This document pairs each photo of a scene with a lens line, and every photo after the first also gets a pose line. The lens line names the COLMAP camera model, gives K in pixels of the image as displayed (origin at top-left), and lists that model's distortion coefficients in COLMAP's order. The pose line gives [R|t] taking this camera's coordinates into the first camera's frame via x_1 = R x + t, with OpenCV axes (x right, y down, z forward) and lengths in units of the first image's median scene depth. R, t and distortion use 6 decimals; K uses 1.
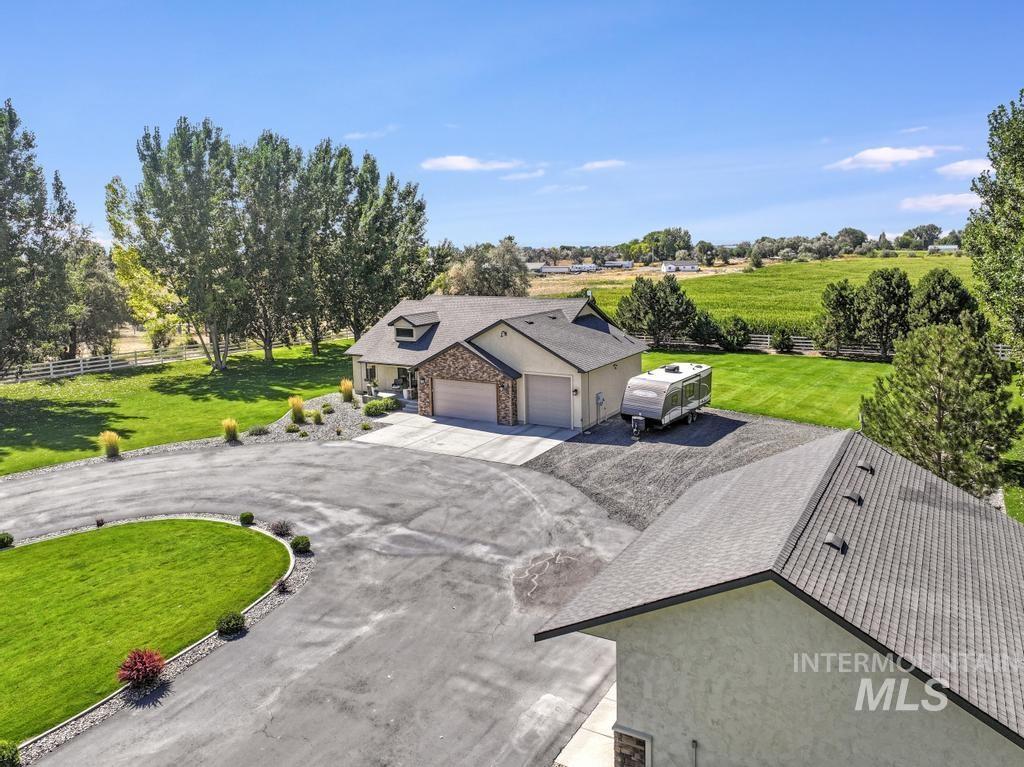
lens RADIAL K [[738.0, 0, 543.3], [0, 738.0, 299.9], [0, 0, 1]] dist [0.001154, 0.003173]
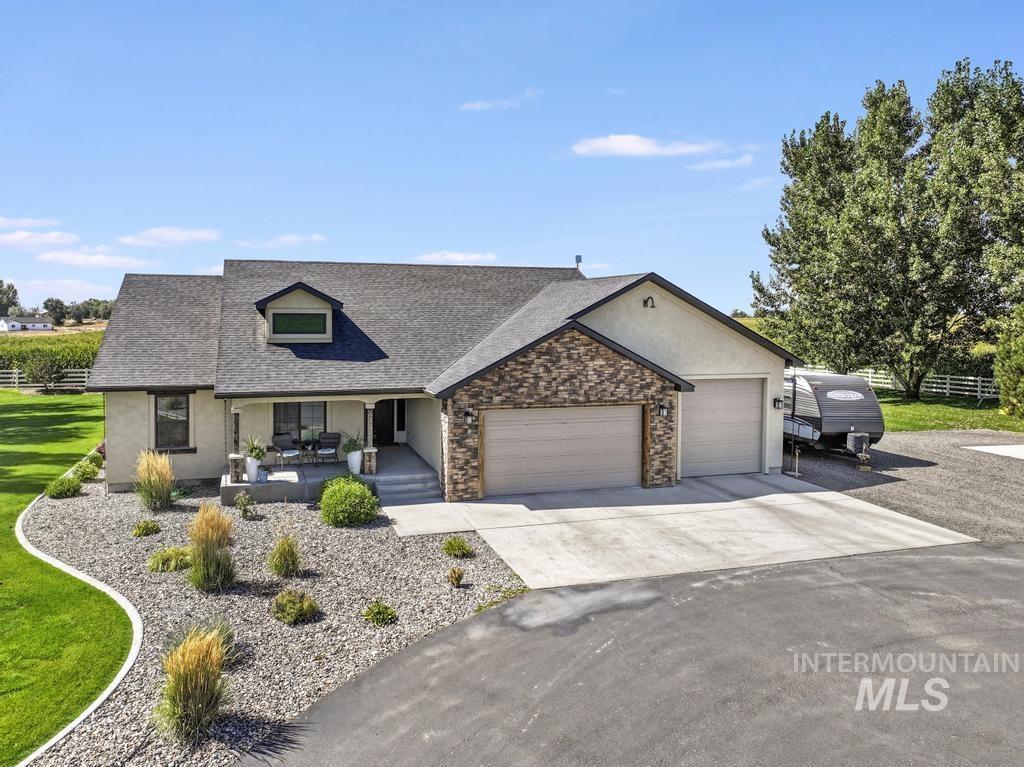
lens RADIAL K [[740.8, 0, 468.8], [0, 740.8, 331.0], [0, 0, 1]] dist [0.005543, -0.001659]
pose [[0.697518, 0.003684, 0.716558, -0.498039], [0.033973, 0.998692, -0.038205, 0.080296], [-0.715762, 0.050992, 0.696480, 0.742452]]
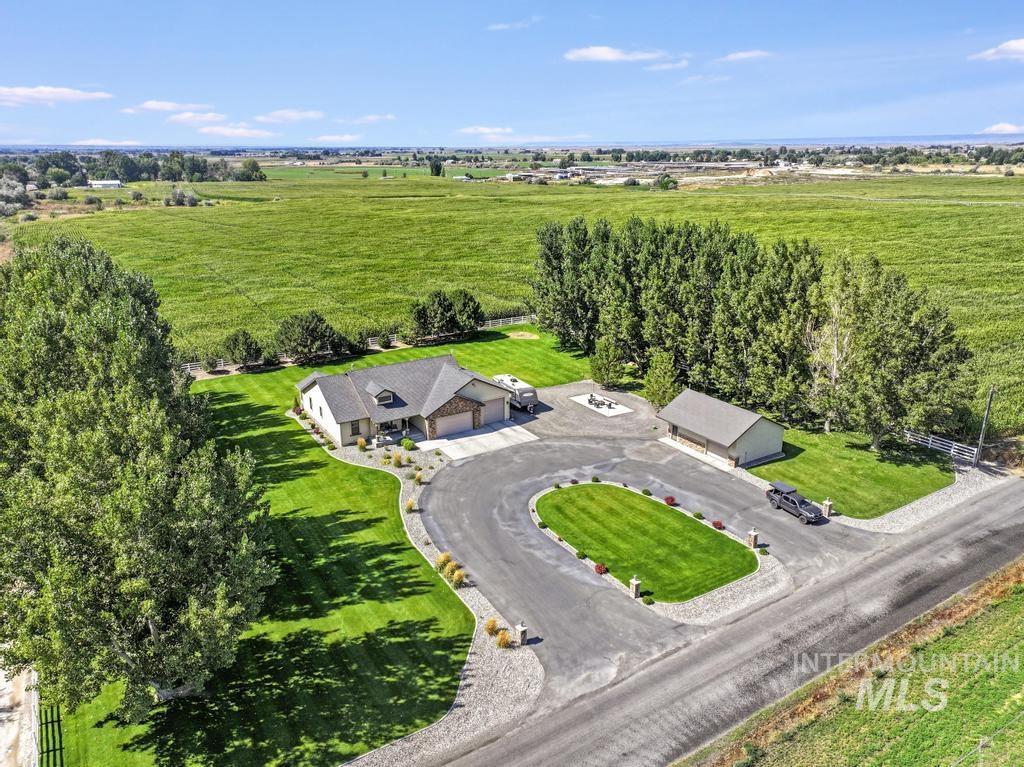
lens RADIAL K [[734.2, 0, 515.1], [0, 734.2, 365.2], [0, 0, 1]] dist [0.003375, 0.007082]
pose [[0.473484, -0.233118, 0.849394, -1.645378], [0.056389, 0.970385, 0.234891, -0.456097], [-0.878996, -0.063321, 0.472606, -0.010600]]
